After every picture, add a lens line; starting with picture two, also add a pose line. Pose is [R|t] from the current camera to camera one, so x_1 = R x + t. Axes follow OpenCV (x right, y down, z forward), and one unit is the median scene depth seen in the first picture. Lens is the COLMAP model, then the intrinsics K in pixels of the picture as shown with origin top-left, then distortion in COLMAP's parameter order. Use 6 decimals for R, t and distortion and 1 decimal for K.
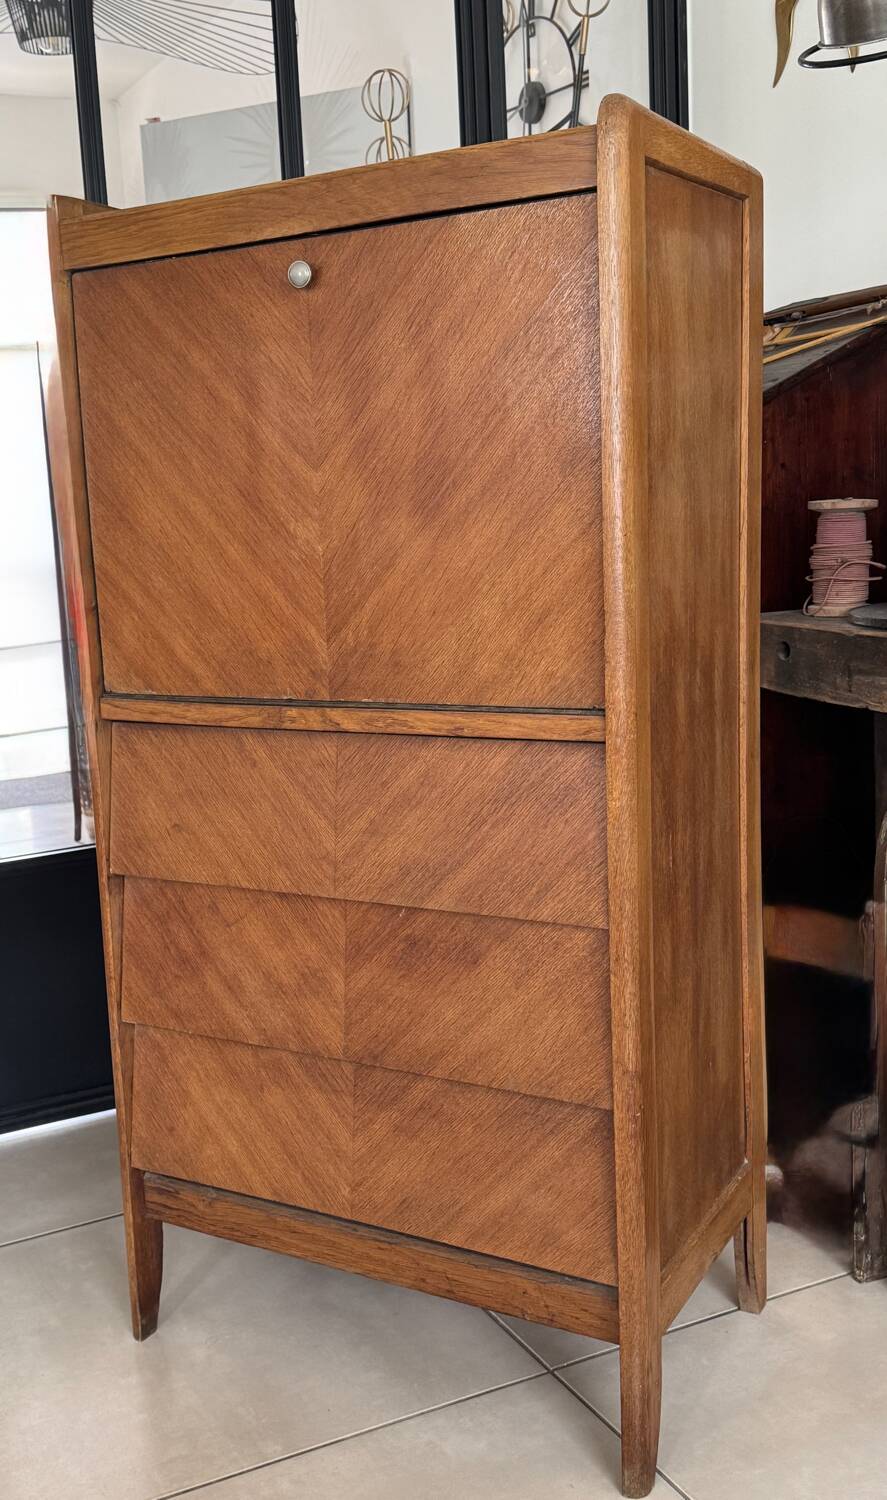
lens RADIAL K [[1516.0, 0, 321.2], [0, 1516.0, 750.8], [0, 0, 1]] dist [0.076747, 0.000000]
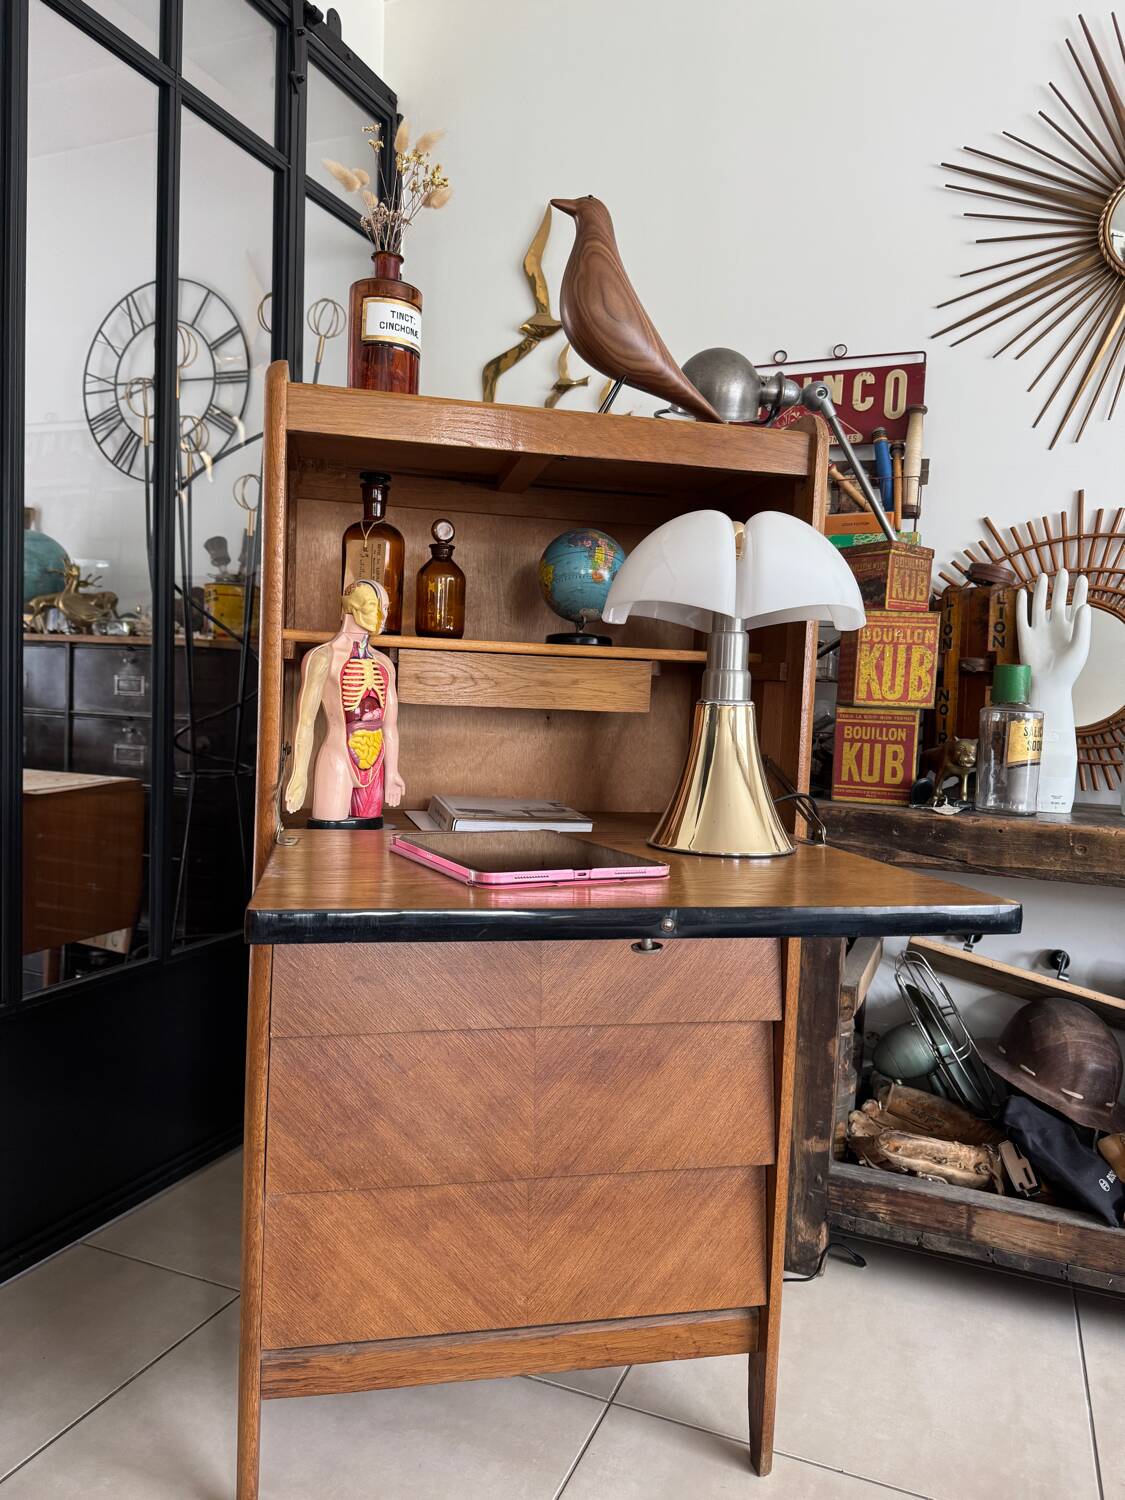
lens RADIAL K [[1071.2, 0, 563.3], [0, 1071.2, 746.6], [0, 0, 1]] dist [0.017354, -0.025961]
pose [[0.713765, 0.044806, 0.698951, -0.546210], [0.045237, 0.992919, -0.109846, -0.021321], [-0.698923, 0.110023, 0.706684, 0.411814]]
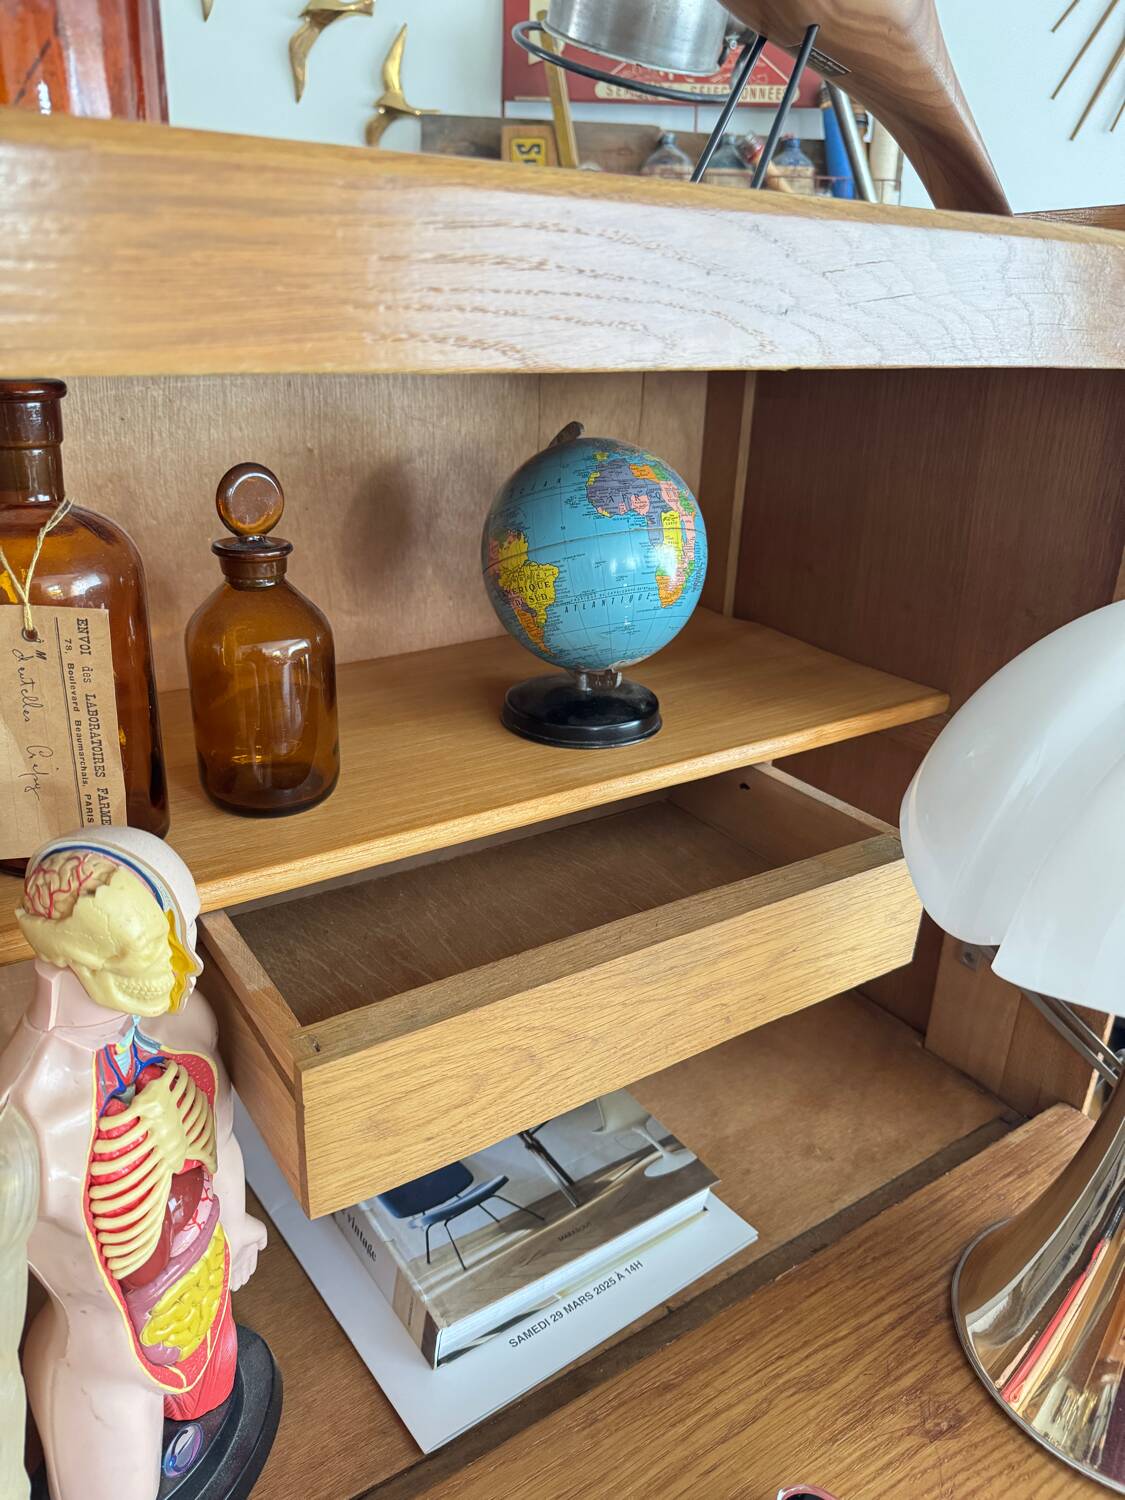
lens RADIAL K [[1092.6, 0, 567.0], [0, 1092.6, 745.0], [0, 0, 1]] dist [-0.011702, 0.000141]
pose [[0.403802, -0.277121, 0.871865, -0.248770], [0.110793, 0.960816, 0.254081, -0.305569], [-0.908113, -0.006001, 0.418682, 0.886503]]
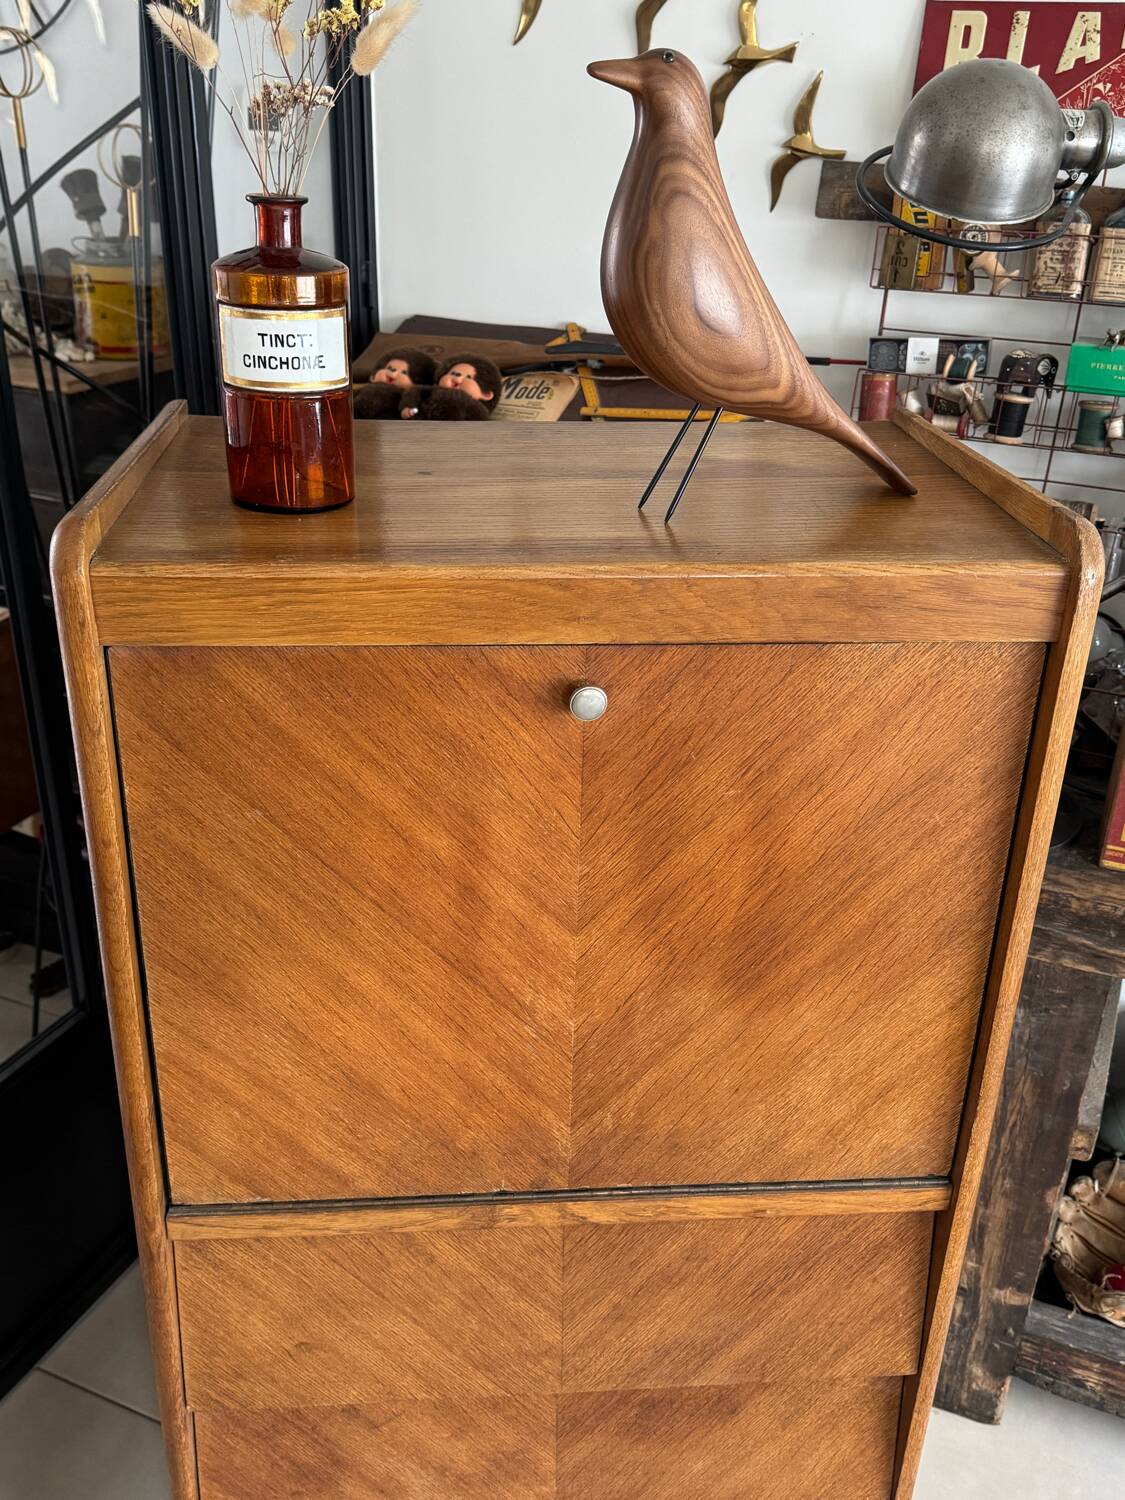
lens RADIAL K [[1415.1, 0, 557.0], [0, 1415.1, 733.0], [0, 0, 1]] dist [0.015854, 0.000000]
pose [[0.799020, -0.184401, 0.572332, -0.357324], [0.035113, 0.964501, 0.261734, -0.433390], [-0.600279, -0.189034, 0.777130, 0.496188]]
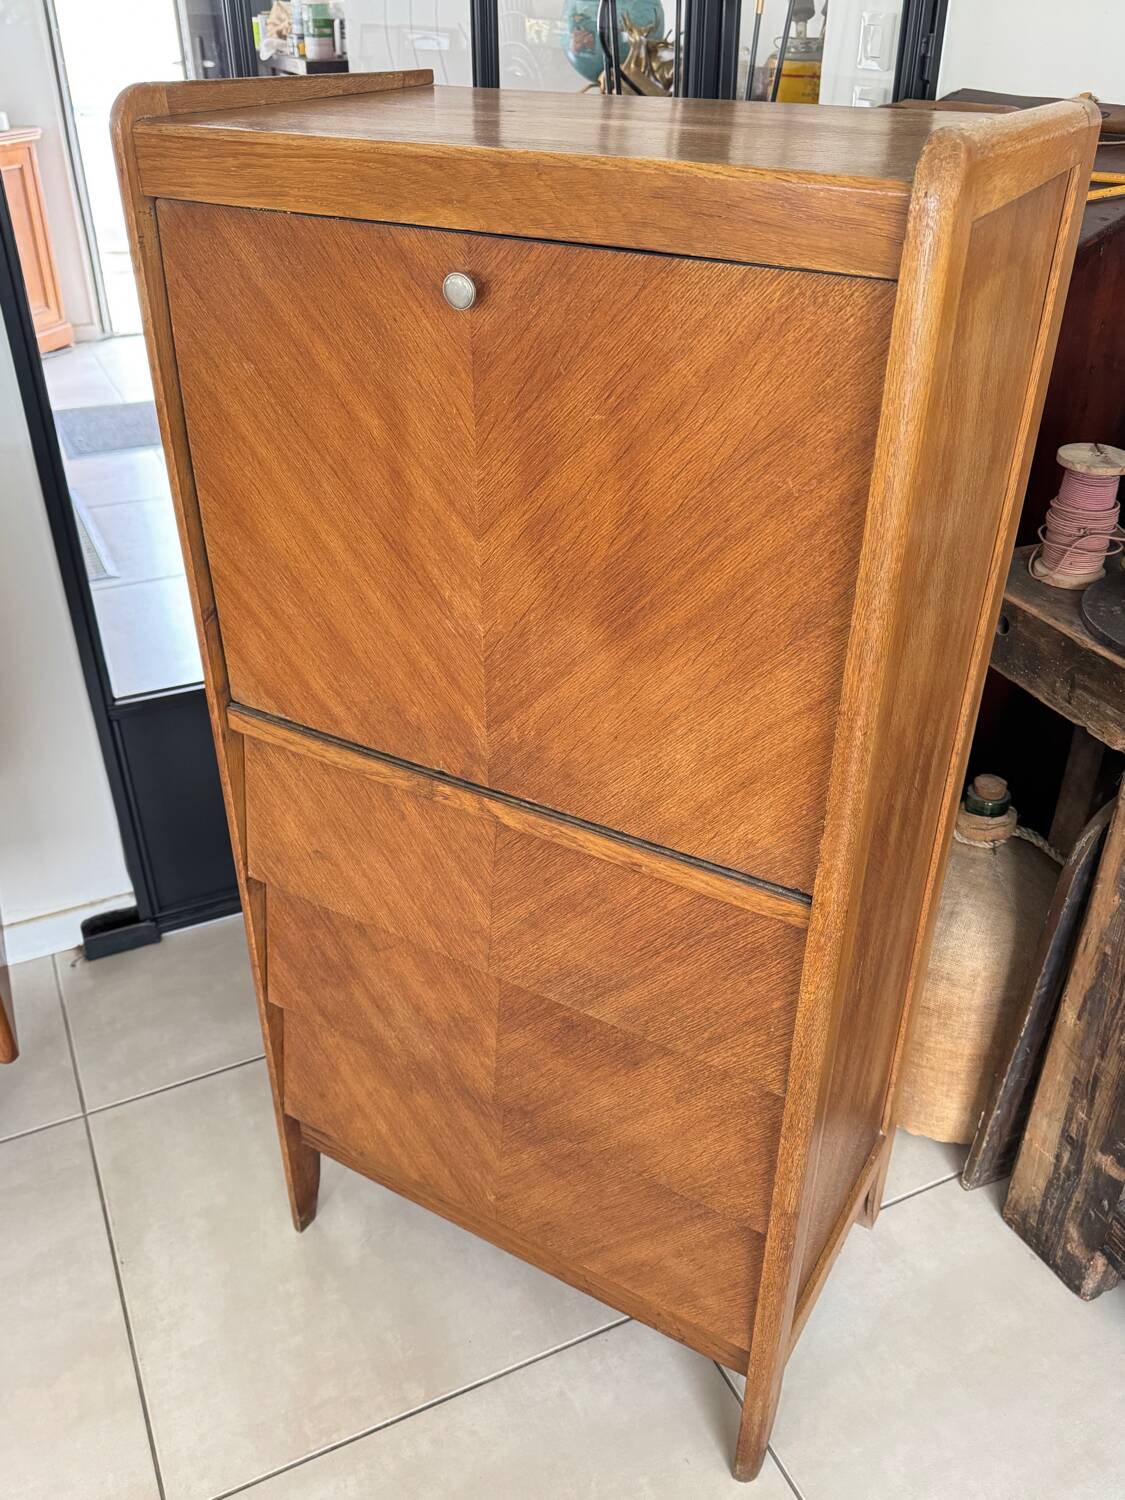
lens RADIAL K [[1255.6, 0, 558.2], [0, 1255.6, 750.4], [0, 0, 1]] dist [0.068374, -0.098983]
pose [[0.998291, 0.035007, 0.046787, 0.011143], [-0.049795, 0.928618, 0.367682, -0.312806], [-0.030575, -0.369383, 0.928774, 0.347213]]
